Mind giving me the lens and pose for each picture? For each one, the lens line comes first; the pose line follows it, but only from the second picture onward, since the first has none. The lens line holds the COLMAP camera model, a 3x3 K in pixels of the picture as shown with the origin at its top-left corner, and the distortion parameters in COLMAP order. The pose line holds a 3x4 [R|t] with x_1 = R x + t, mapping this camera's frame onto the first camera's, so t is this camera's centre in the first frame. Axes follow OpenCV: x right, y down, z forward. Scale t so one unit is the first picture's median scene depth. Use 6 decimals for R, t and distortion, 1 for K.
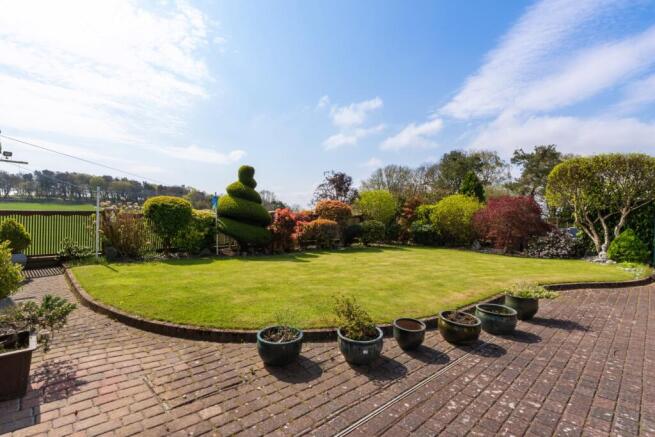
lens RADIAL K [[309.7, 0, 327.1], [0, 309.7, 217.0], [0, 0, 1]] dist [0.004492, 0.000192]
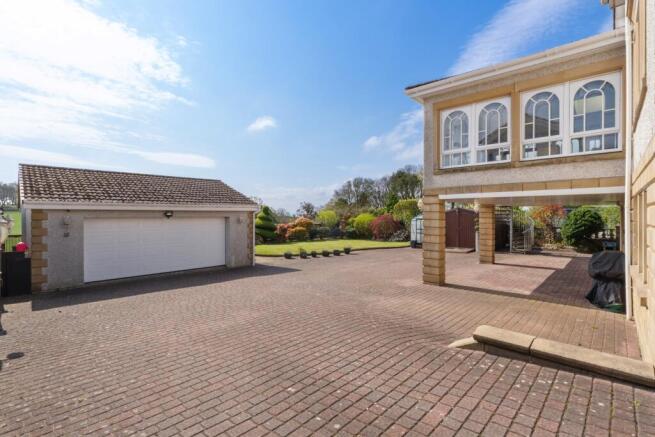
lens RADIAL K [[333.9, 0, 328.3], [0, 333.9, 220.4], [0, 0, 1]] dist [0.000609, -0.000199]
pose [[0.998673, -0.024370, 0.045363, 0.072672], [0.023719, 0.999609, 0.014828, -0.061050], [-0.045707, -0.013733, 0.998860, -1.159969]]
